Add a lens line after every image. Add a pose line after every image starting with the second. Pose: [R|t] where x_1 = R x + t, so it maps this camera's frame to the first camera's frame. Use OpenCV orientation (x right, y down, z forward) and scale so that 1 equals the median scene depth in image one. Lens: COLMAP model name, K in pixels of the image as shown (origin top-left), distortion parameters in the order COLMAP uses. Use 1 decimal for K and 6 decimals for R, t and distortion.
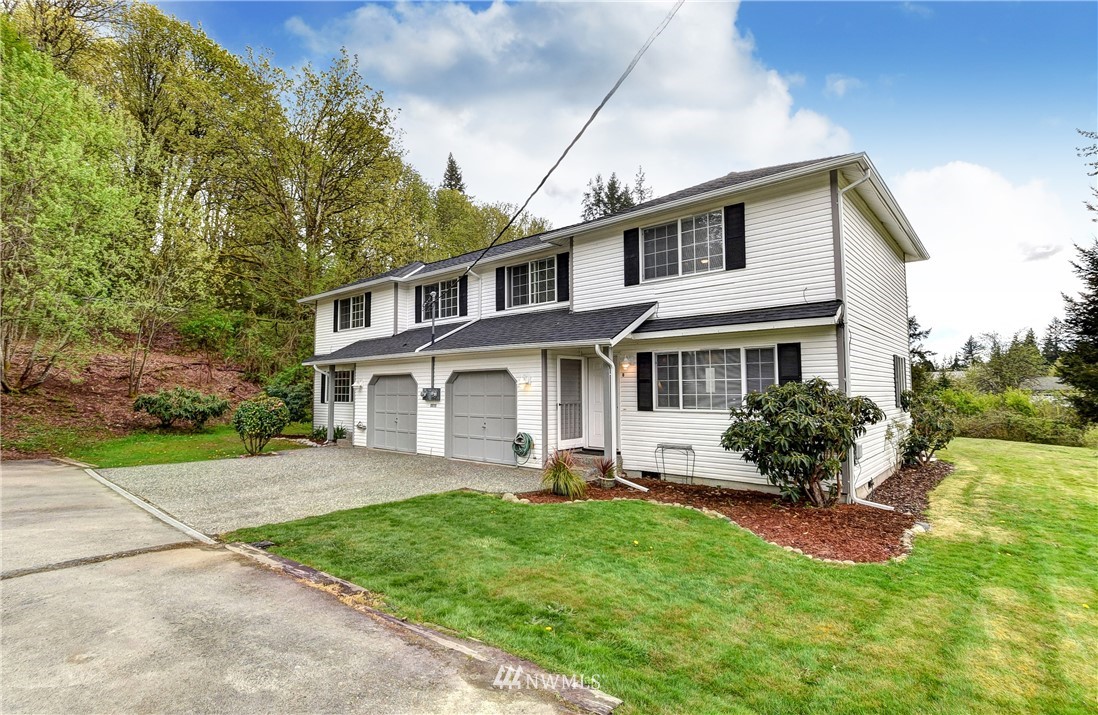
lens RADIAL K [[528.5, 0, 542.2], [0, 528.5, 354.6], [0, 0, 1]] dist [0.002561, -0.000028]
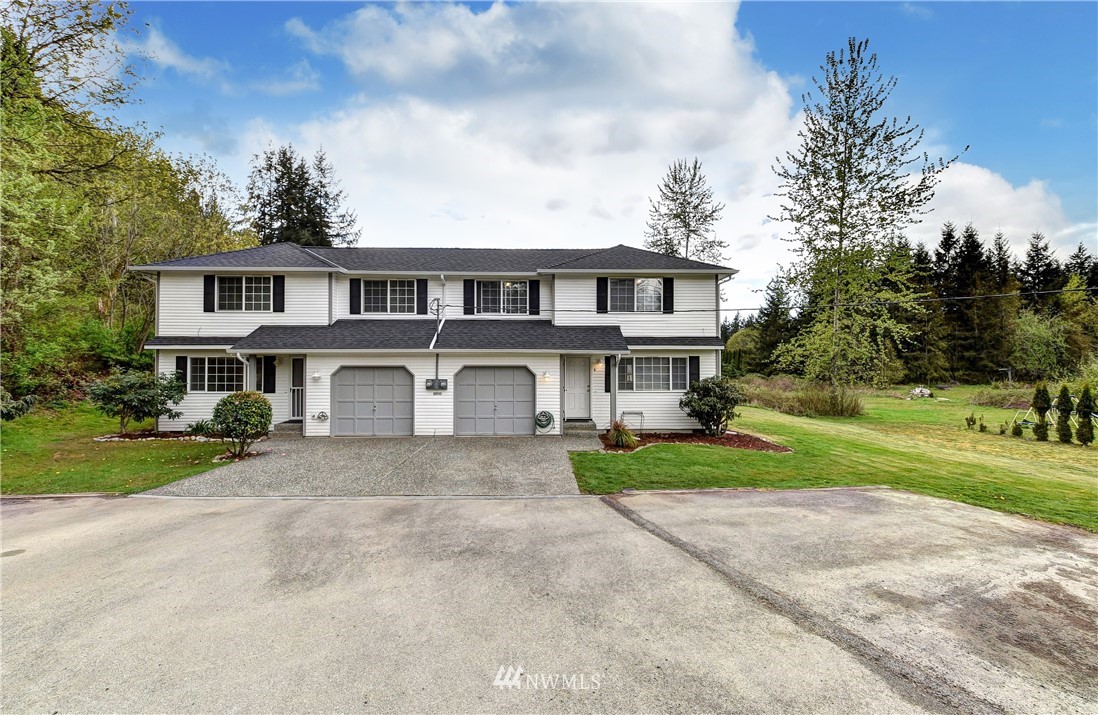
lens RADIAL K [[471.2, 0, 550.8], [0, 471.2, 359.5], [0, 0, 1]] dist [0.008745, -0.003775]
pose [[0.728277, 0.005098, 0.685264, -0.887449], [-0.050483, 0.997654, 0.046230, -0.050006], [-0.683421, -0.068263, 0.726826, 0.075032]]
